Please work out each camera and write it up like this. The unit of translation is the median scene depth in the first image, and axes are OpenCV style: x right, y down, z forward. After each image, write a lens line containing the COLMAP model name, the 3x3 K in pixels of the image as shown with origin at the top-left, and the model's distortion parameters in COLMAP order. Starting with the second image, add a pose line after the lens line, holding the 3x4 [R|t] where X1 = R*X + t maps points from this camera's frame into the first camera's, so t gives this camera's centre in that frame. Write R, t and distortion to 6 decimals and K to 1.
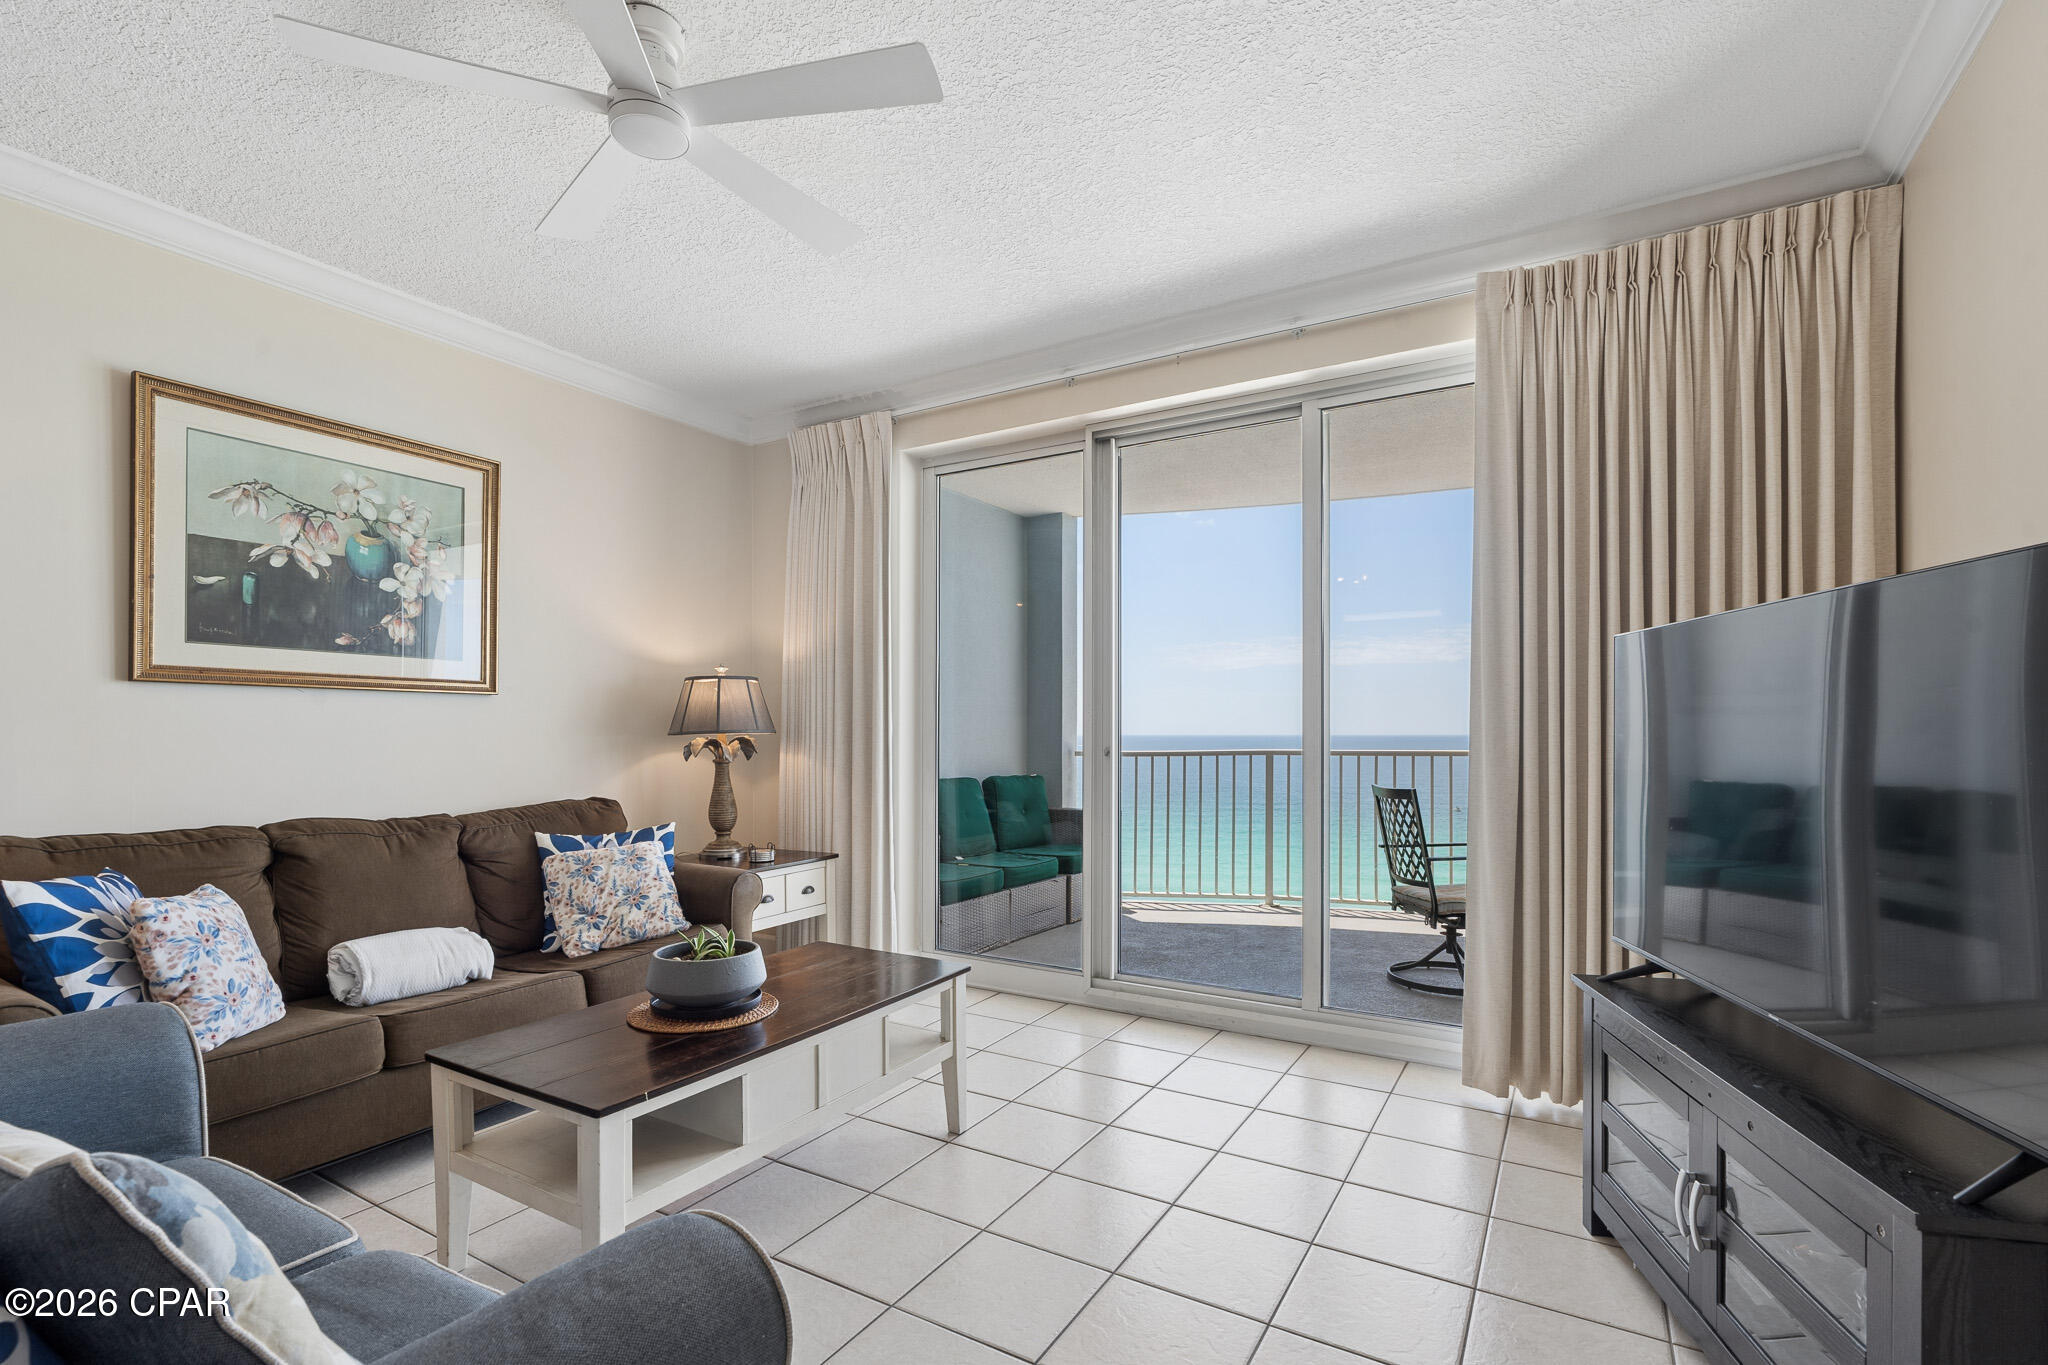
lens RADIAL K [[934.6, 0, 1019.3], [0, 934.6, 726.4], [0, 0, 1]] dist [-0.009091, 0.000364]
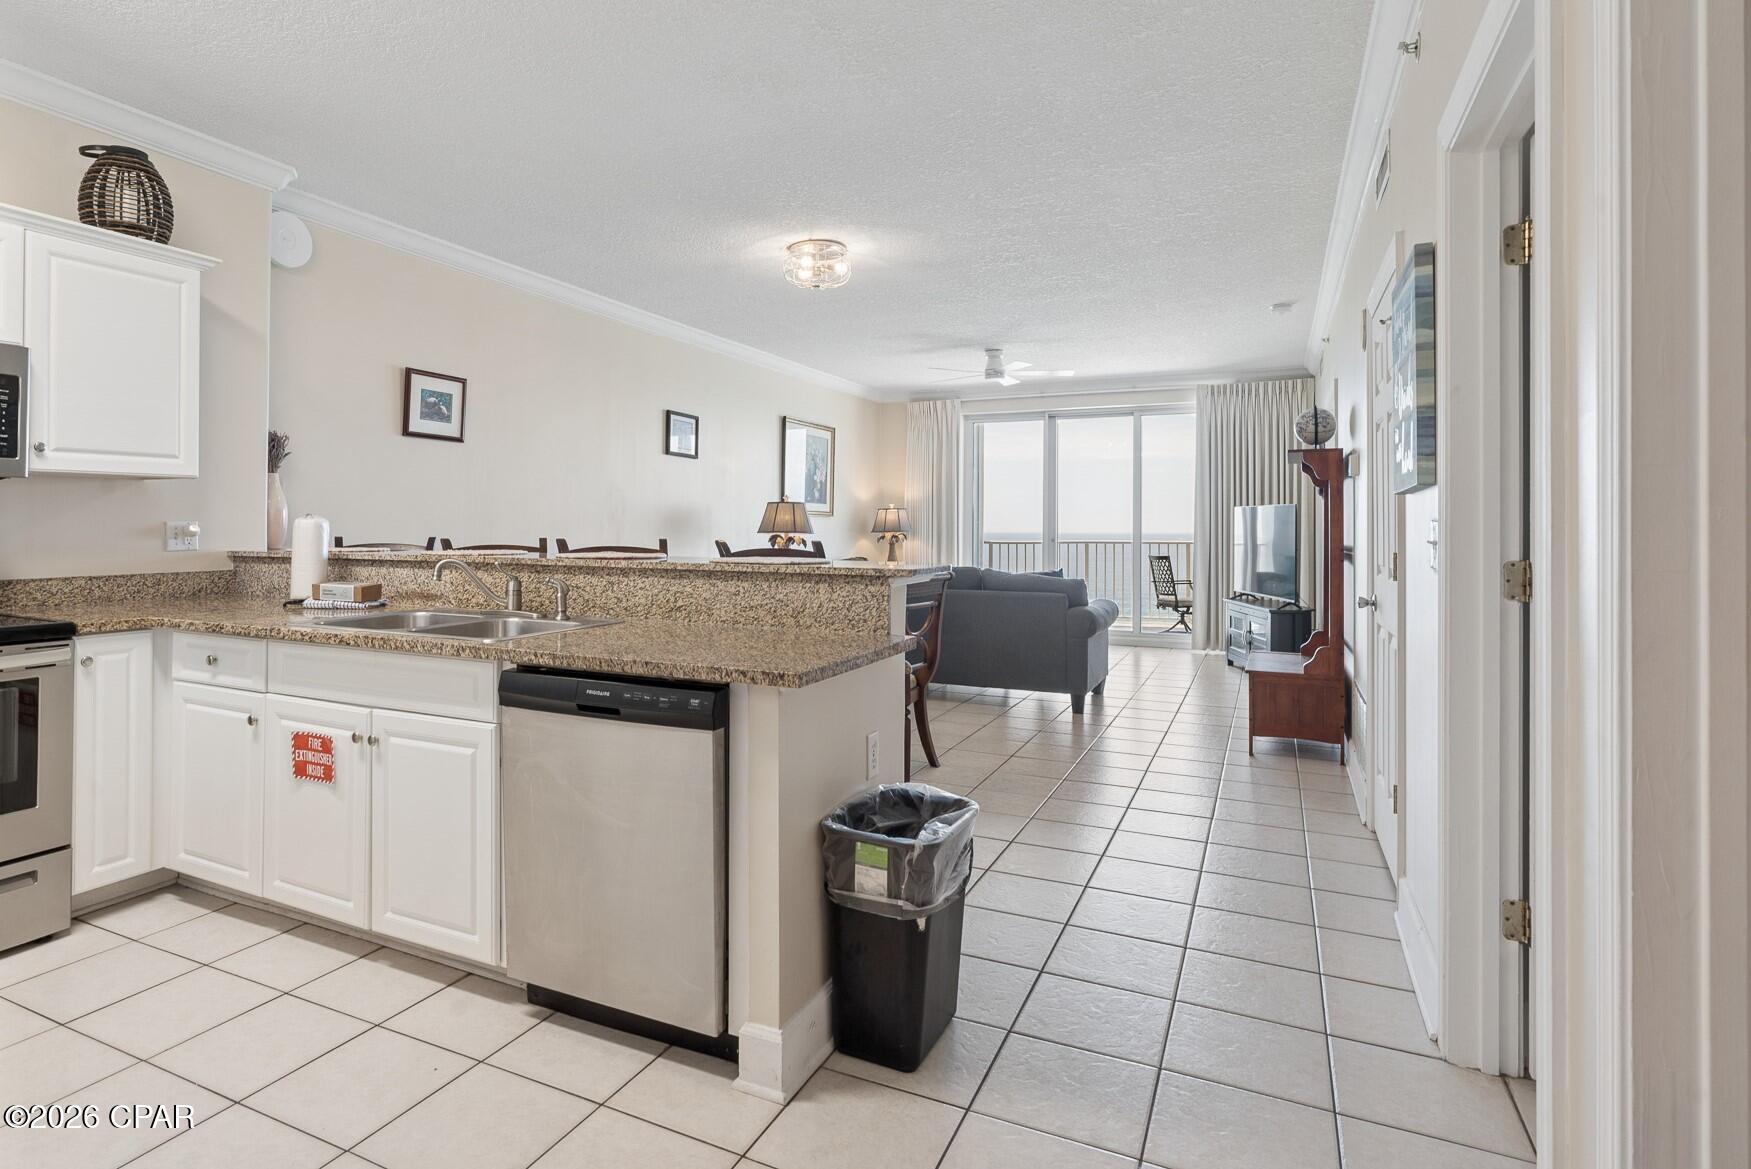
lens RADIAL K [[941.0, 0, 811.5], [0, 941.0, 516.1], [0, 0, 1]] dist [-0.001611, 0.000114]
pose [[0.996132, 0.005213, 0.087710, -0.933062], [-0.004542, 0.999959, -0.007839, -0.016439], [-0.087747, 0.007411, 0.996115, -1.766966]]
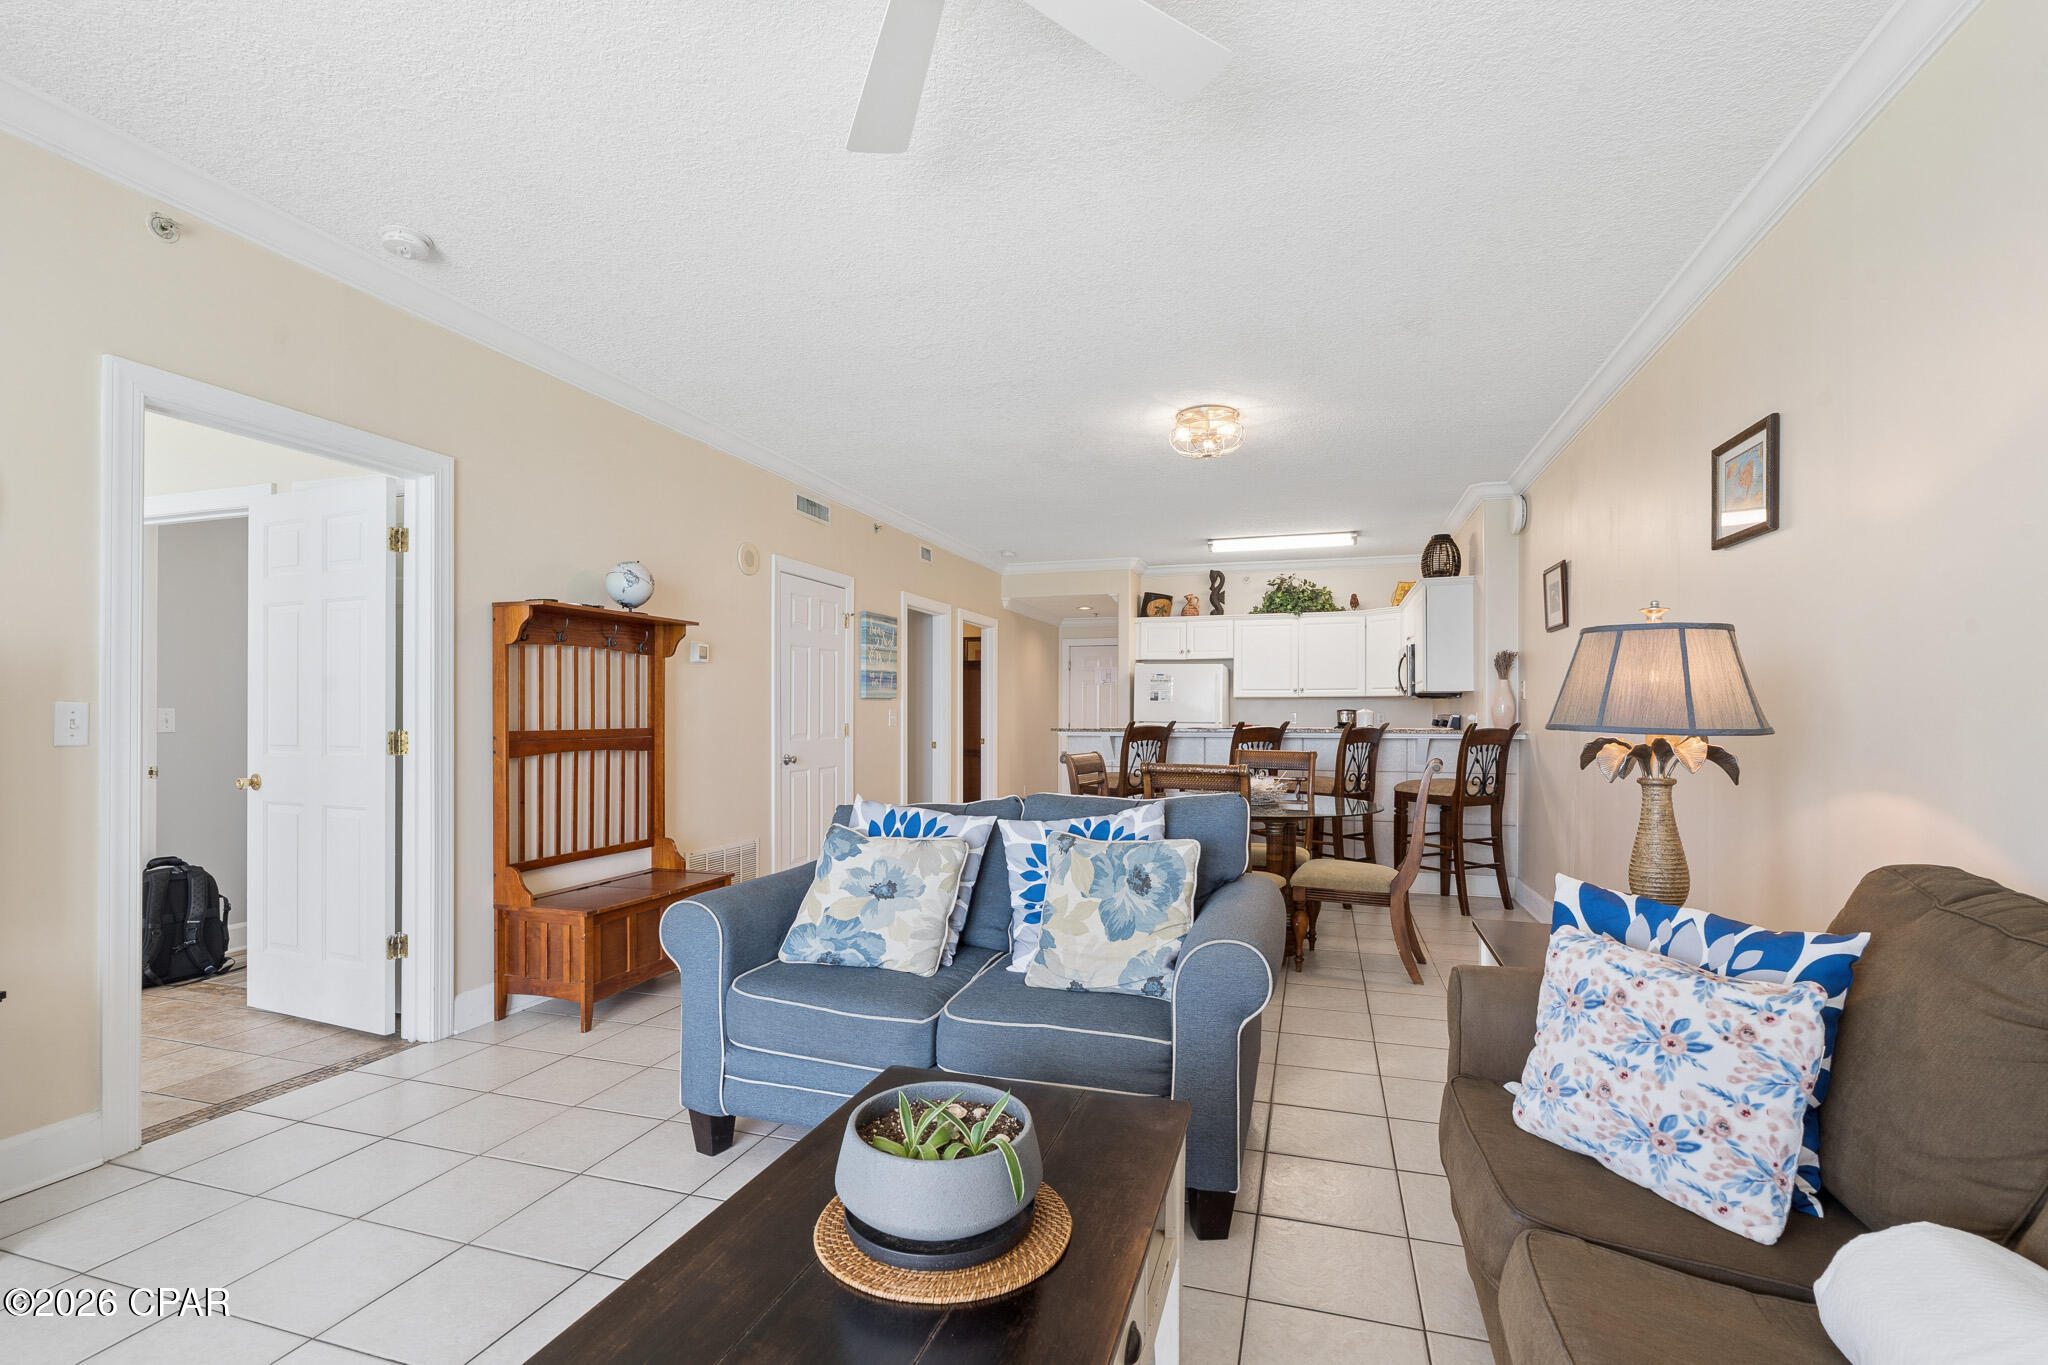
lens RADIAL K [[934.6, 0, 1019.3], [0, 934.6, 726.4], [0, 0, 1]] dist [-0.009091, 0.000364]
pose [[-0.973159, 0.002972, -0.230113, -0.178899], [0.001752, 0.999983, 0.005508, 0.000931], [0.230125, 0.004957, -0.973148, 1.088905]]
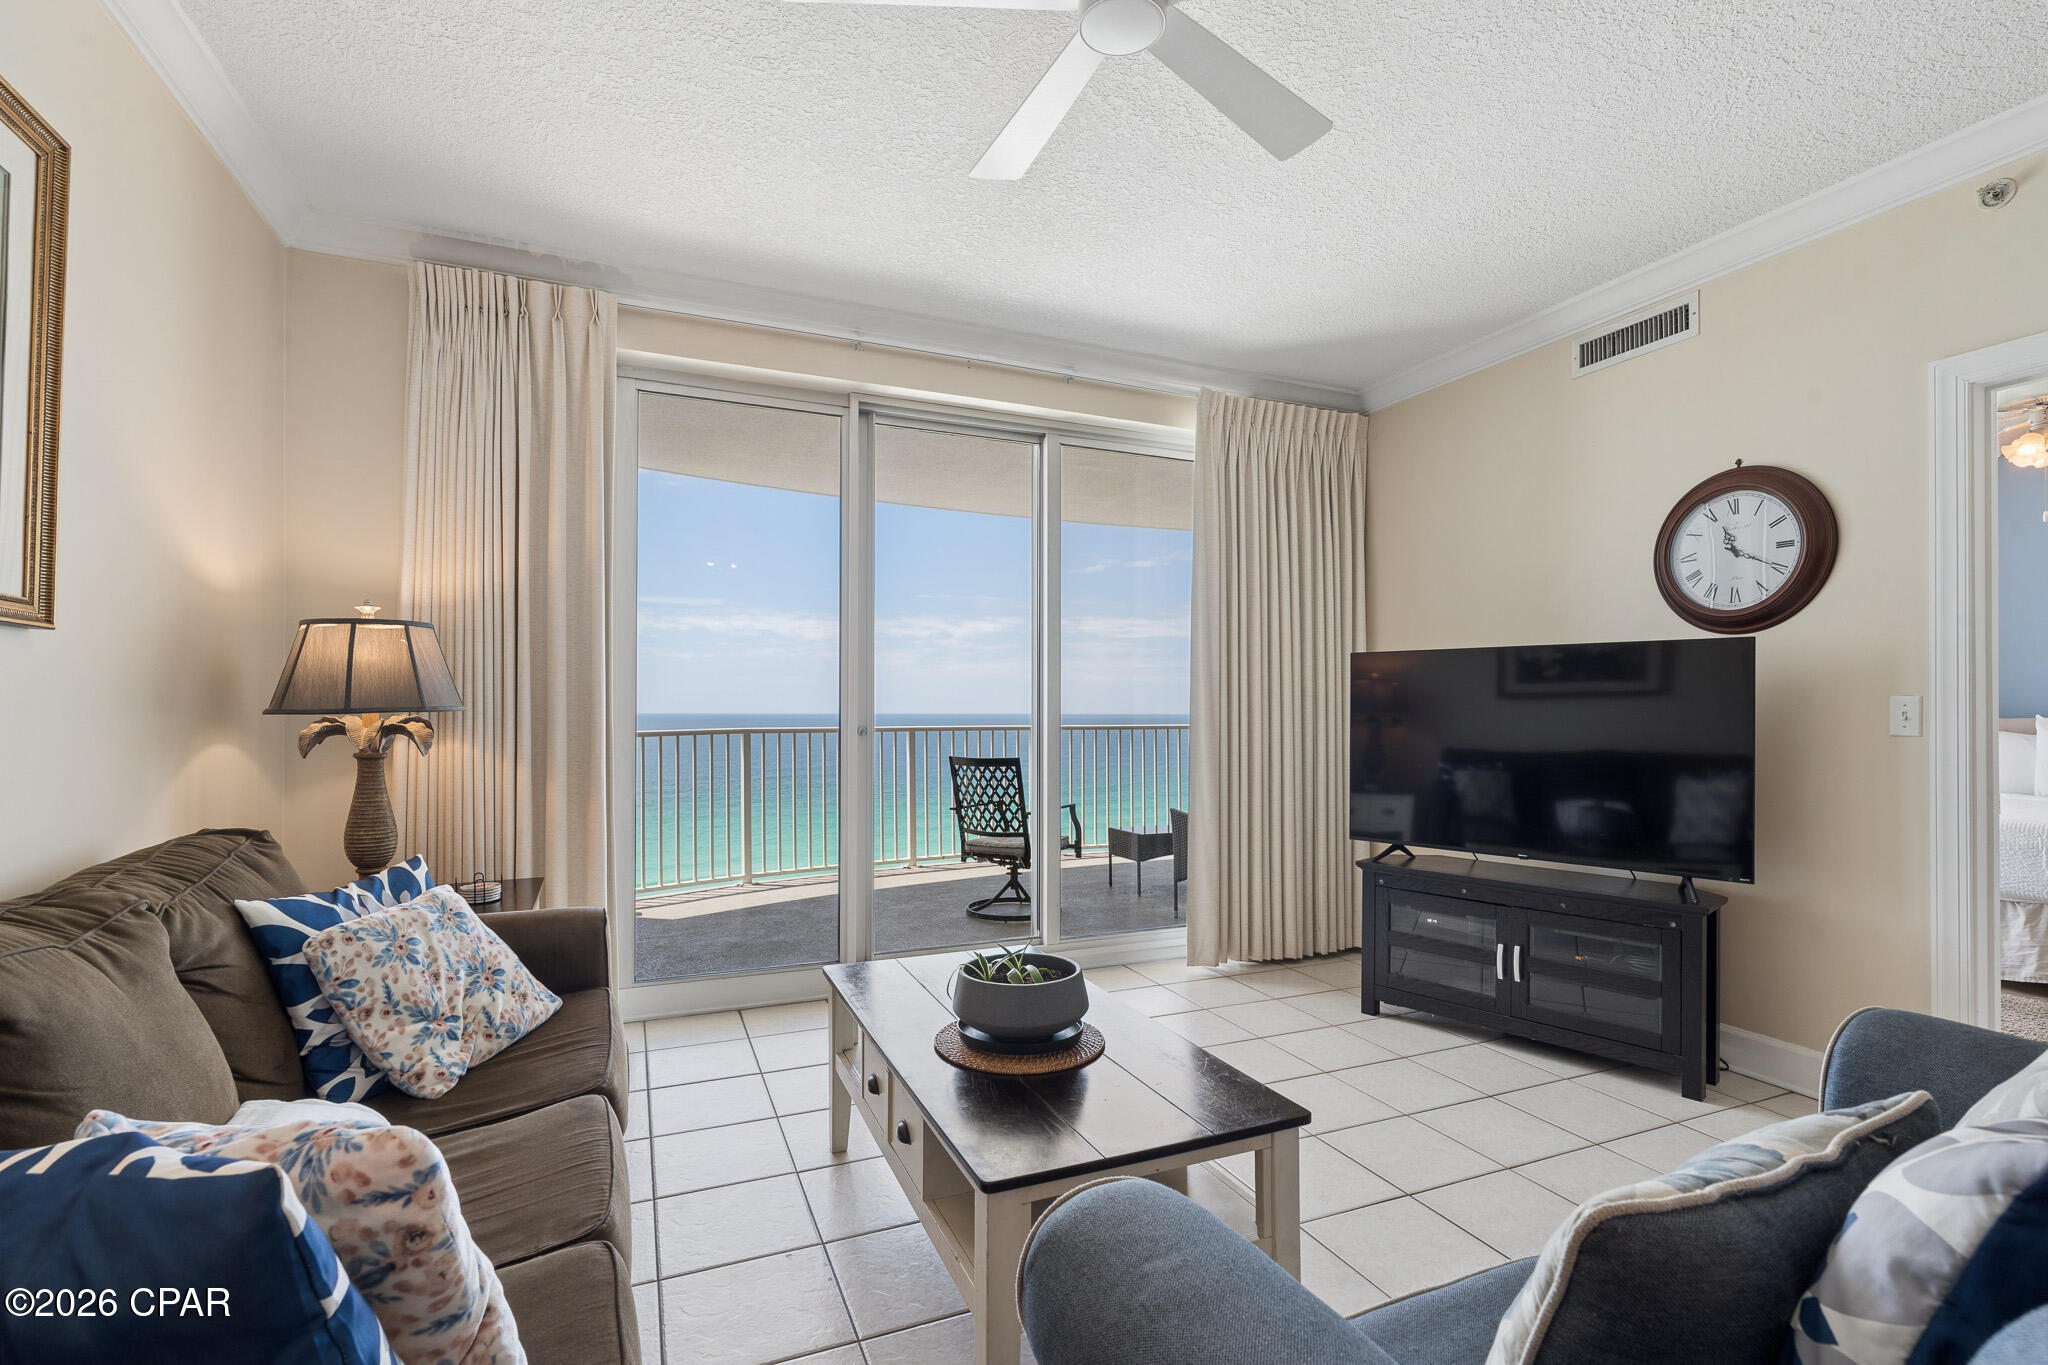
lens RADIAL K [[926.5, 0, 1022.5], [0, 926.5, 698.7], [0, 0, 1]] dist [-0.000286, 0.000295]
pose [[0.587684, 0.012558, 0.808993, -0.713487], [-0.007553, 0.999921, -0.010035, 0.002334], [-0.809055, -0.000213, 0.587733, 0.353695]]
